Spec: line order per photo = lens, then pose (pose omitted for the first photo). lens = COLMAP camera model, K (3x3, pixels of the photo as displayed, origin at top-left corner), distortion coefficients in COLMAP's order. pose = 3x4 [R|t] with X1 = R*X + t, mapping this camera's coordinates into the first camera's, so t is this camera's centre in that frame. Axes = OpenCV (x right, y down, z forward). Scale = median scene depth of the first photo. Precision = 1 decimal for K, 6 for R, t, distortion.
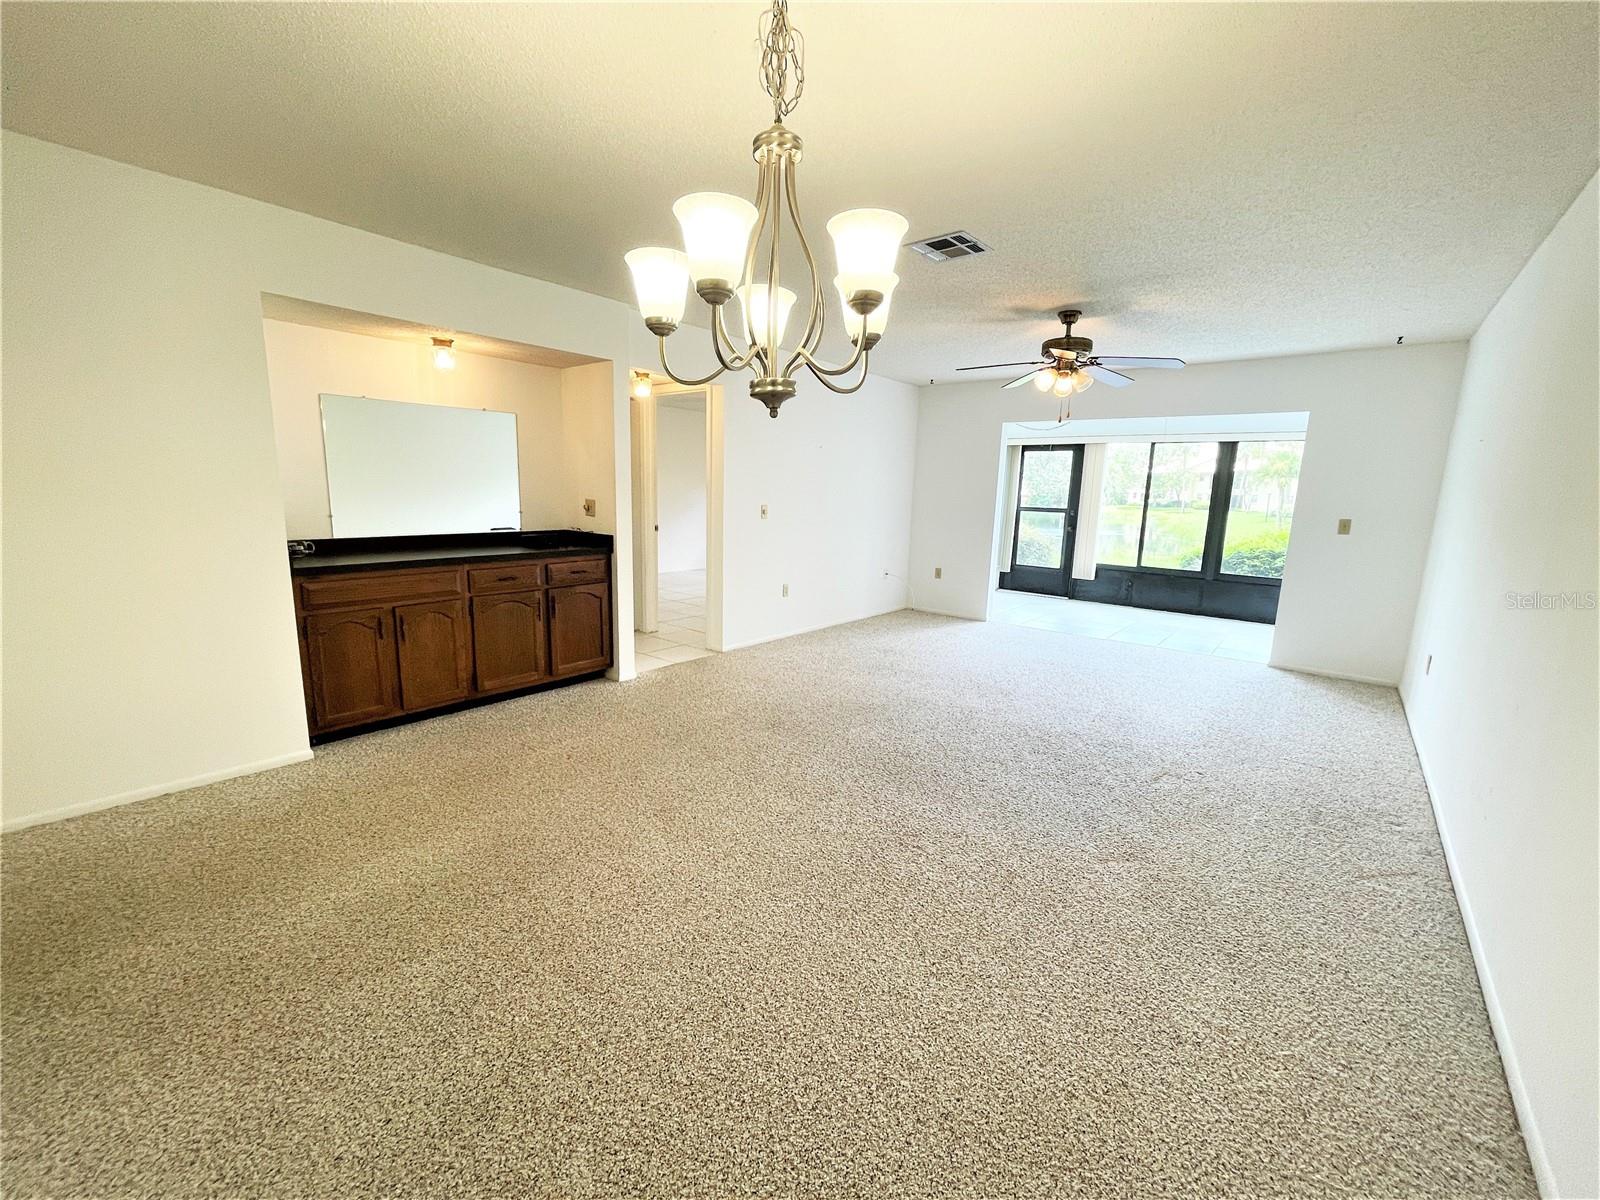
lens RADIAL K [[674.3, 0, 790.2], [0, 674.3, 595.5], [0, 0, 1]] dist [-0.004507, -0.000522]
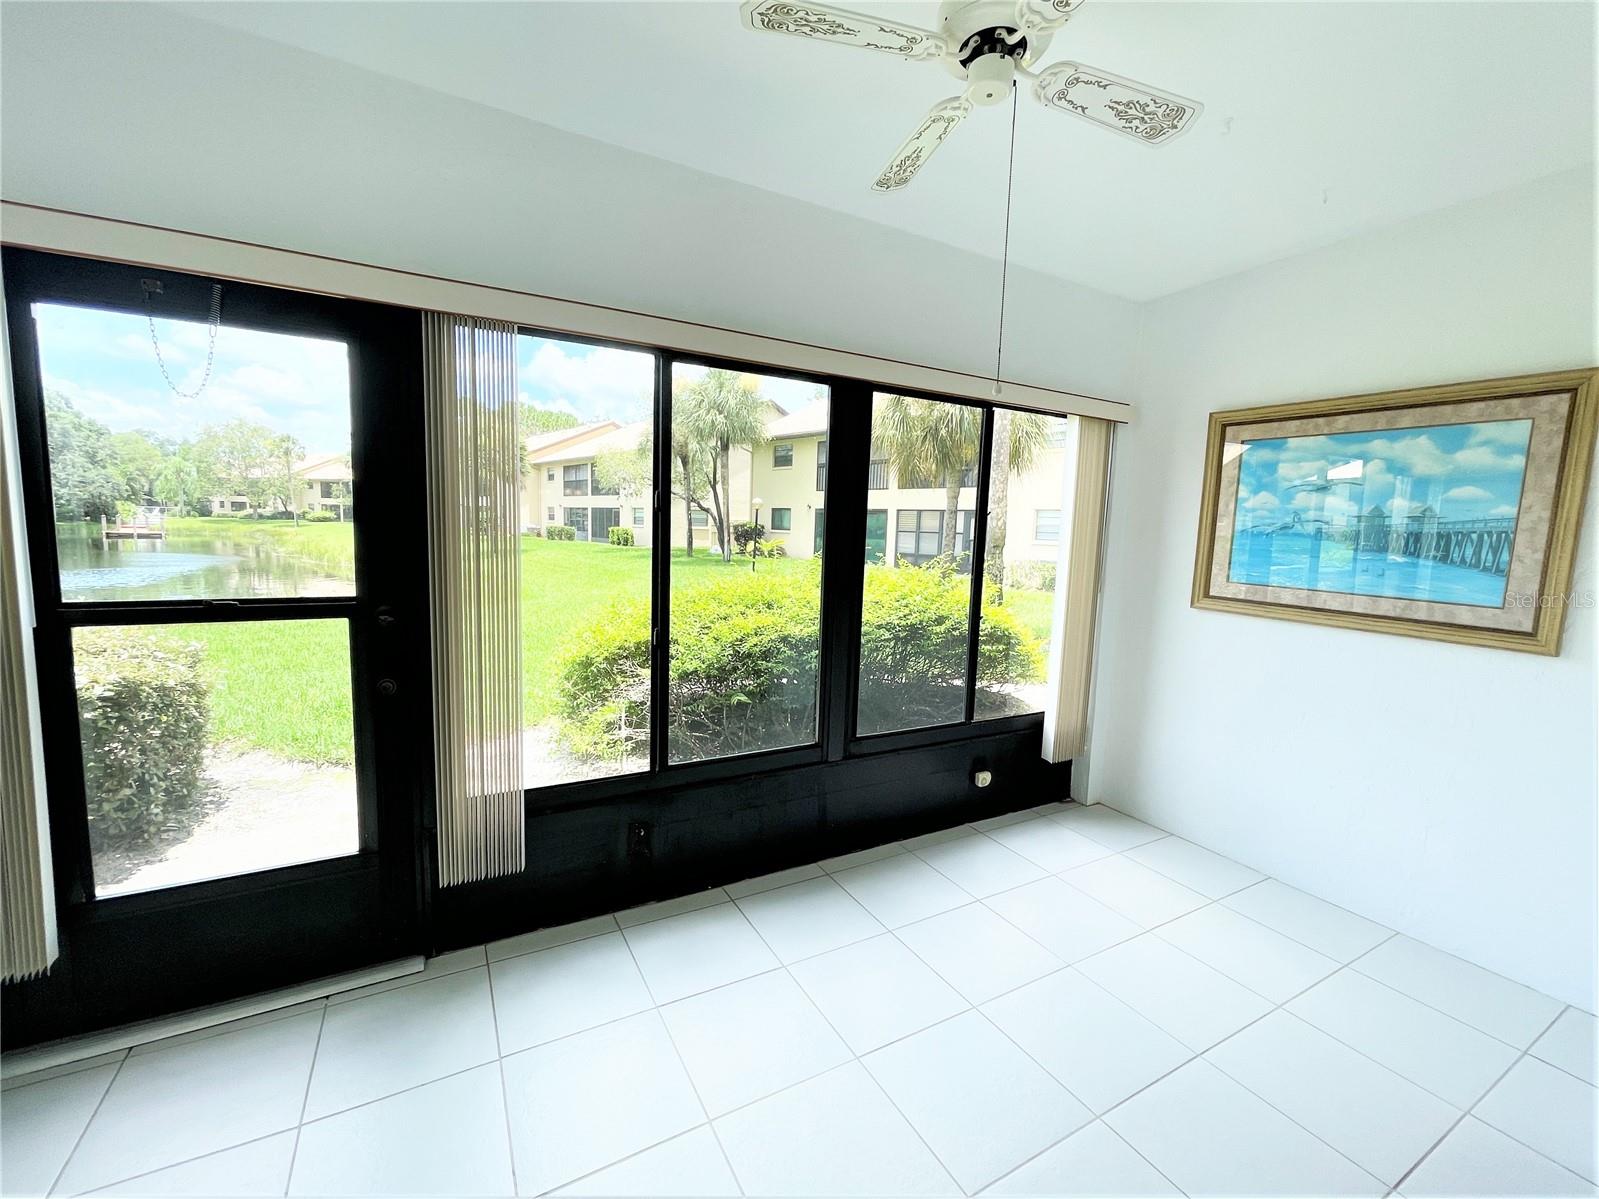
lens RADIAL K [[665.4, 0, 799.5], [0, 665.4, 599.5], [0, 0, 1]] dist [-0.008328, 0.000104]
pose [[0.370099, -0.125798, 0.920436, 0.264267], [0.130487, 0.988006, 0.082565, -0.128528], [-0.919783, 0.089548, 0.382075, 0.787310]]
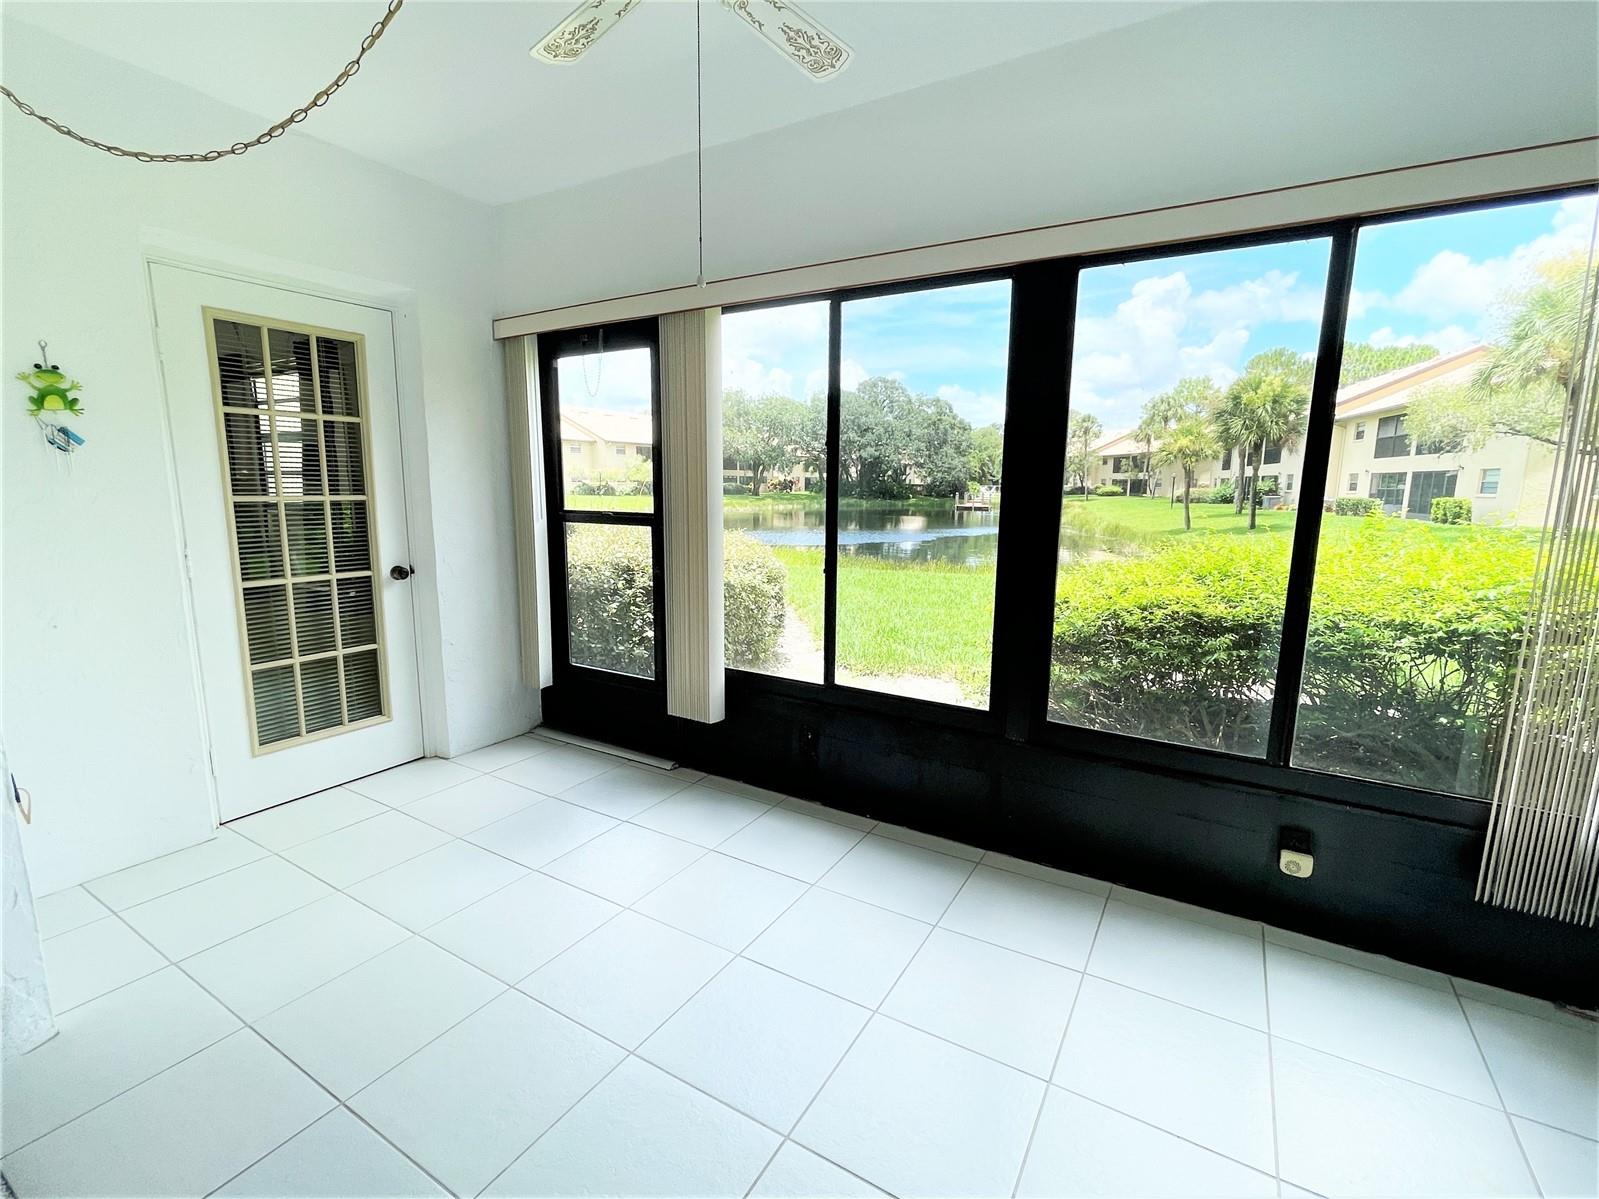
lens RADIAL K [[721.6, 0, 799.5], [0, 721.6, 599.5], [0, 0, 1]] dist [-0.005556, -0.000673]
pose [[0.989636, -0.047438, 0.135538, 0.438576], [0.047229, 0.998873, 0.004757, -0.083036], [-0.135611, 0.001694, 0.990761, 0.625360]]
